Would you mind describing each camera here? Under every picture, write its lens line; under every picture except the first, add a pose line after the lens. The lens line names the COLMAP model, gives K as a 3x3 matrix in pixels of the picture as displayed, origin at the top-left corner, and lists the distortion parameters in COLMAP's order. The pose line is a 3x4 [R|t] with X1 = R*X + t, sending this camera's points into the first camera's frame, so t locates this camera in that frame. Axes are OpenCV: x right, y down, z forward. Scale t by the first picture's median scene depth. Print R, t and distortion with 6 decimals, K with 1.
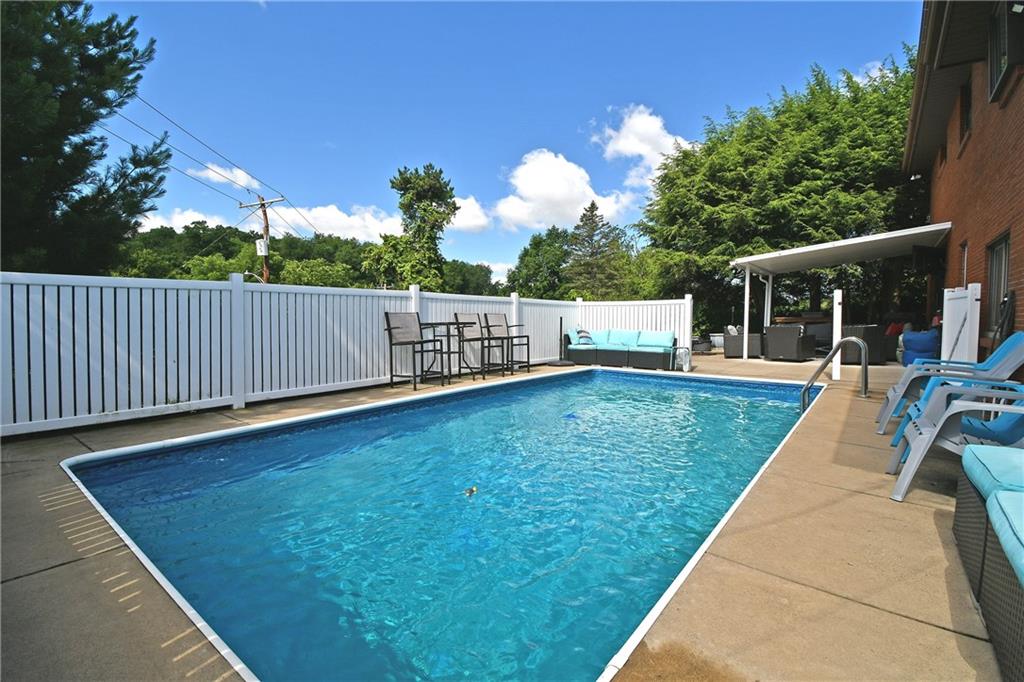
lens RADIAL K [[447.2, 0, 514.4], [0, 447.2, 329.6], [0, 0, 1]] dist [0.000552, 0.000010]
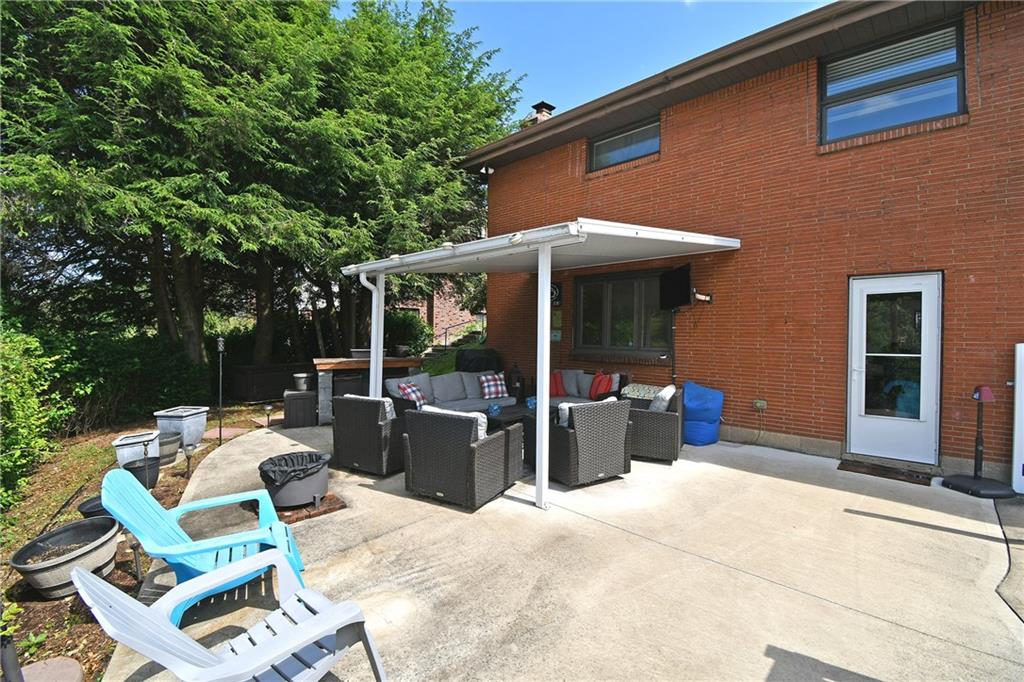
lens RADIAL K [[447.2, 0, 514.4], [0, 447.2, 329.6], [0, 0, 1]] dist [0.000552, 0.000010]
pose [[0.069069, 0.000379, 0.997612, 0.078947], [0.022108, 0.999754, -0.001910, -0.037239], [-0.997367, 0.022187, 0.069044, 0.477152]]
